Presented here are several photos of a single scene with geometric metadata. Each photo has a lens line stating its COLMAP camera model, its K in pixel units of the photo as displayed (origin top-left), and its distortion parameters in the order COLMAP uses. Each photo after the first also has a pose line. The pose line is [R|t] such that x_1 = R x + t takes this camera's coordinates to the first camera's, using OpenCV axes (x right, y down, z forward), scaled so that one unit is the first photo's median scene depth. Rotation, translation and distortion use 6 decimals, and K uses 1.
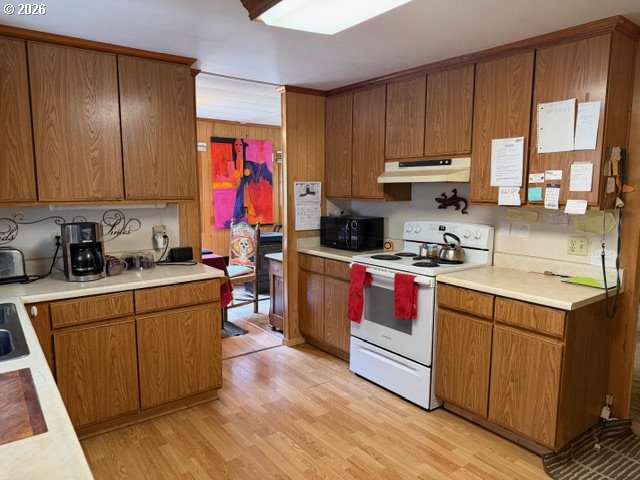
lens RADIAL K [[446.0, 0, 319.7], [0, 446.0, 241.5], [0, 0, 1]] dist [-0.011623, -0.005030]
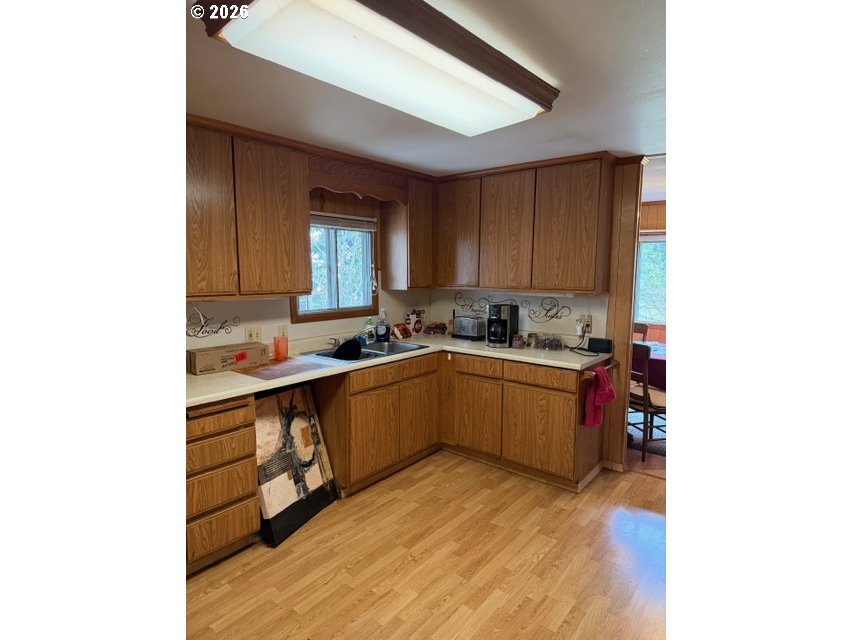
lens RADIAL K [[450.1, 0, 429.3], [0, 450.1, 320.7], [0, 0, 1]] dist [0.007951, -0.001037]
pose [[0.233345, 0.103125, -0.966910, 0.694633], [-0.129549, 0.988793, 0.074195, -0.062270], [0.963726, 0.107949, 0.244089, 0.447524]]
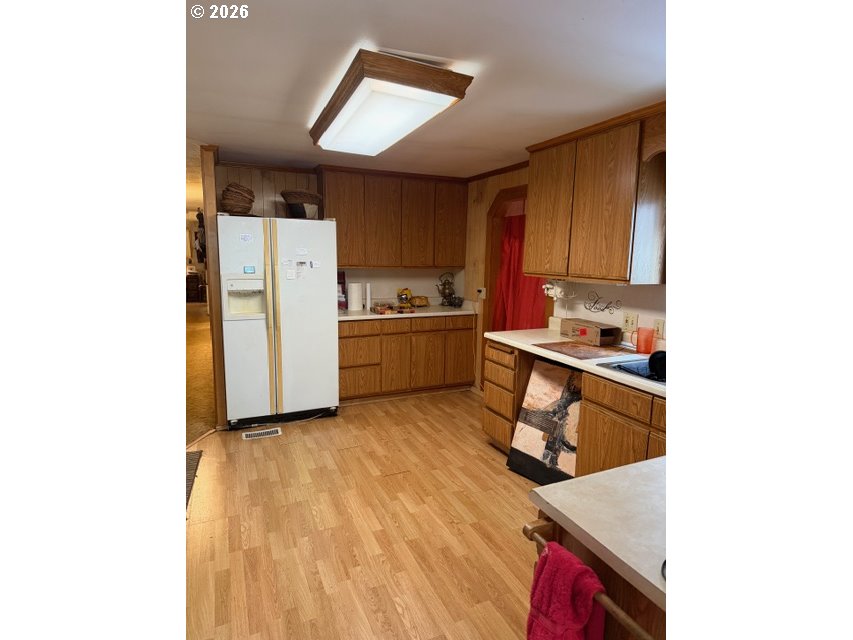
lens RADIAL K [[450.1, 0, 428.4], [0, 450.1, 321.8], [0, 0, 1]] dist [0.007951, -0.001037]
pose [[-0.975837, -0.057259, 0.210866, -0.213590], [0.005512, 0.958296, 0.285726, -0.206263], [-0.218432, 0.279984, -0.934824, 1.436286]]
